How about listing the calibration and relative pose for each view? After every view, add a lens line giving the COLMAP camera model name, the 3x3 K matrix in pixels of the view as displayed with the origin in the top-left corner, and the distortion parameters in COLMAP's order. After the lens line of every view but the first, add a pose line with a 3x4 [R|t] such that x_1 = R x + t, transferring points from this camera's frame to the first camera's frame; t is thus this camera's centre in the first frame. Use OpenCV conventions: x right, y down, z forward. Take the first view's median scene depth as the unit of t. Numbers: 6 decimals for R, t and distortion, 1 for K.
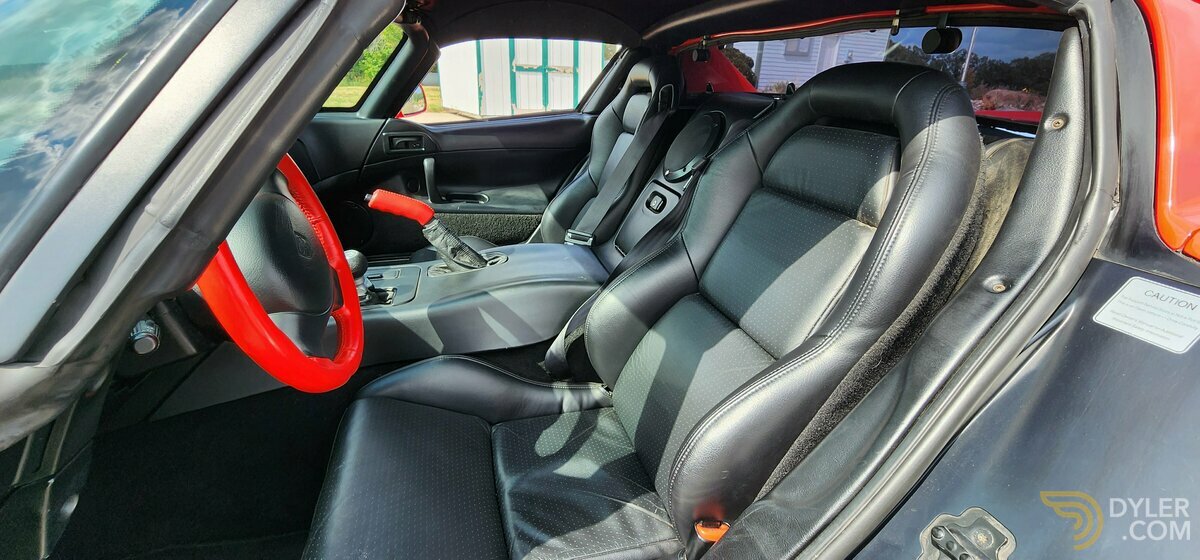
lens RADIAL K [[497.2, 0, 597.0], [0, 497.2, 266.6], [0, 0, 1]] dist [-0.002776, 0.000151]
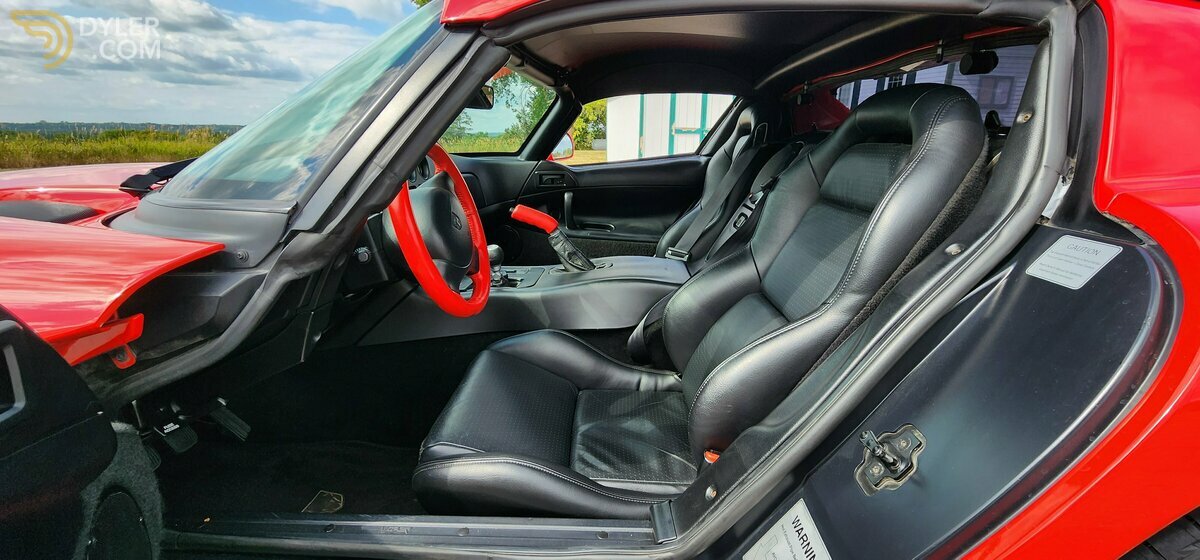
lens RADIAL K [[497.2, 0, 597.0], [0, 497.2, 266.6], [0, 0, 1]] dist [-0.002776, 0.000151]
pose [[0.949839, 0.051460, -0.308476, 0.176735], [-0.088068, 0.990464, -0.105944, 0.132415], [0.300083, 0.127797, 0.945314, -0.171889]]
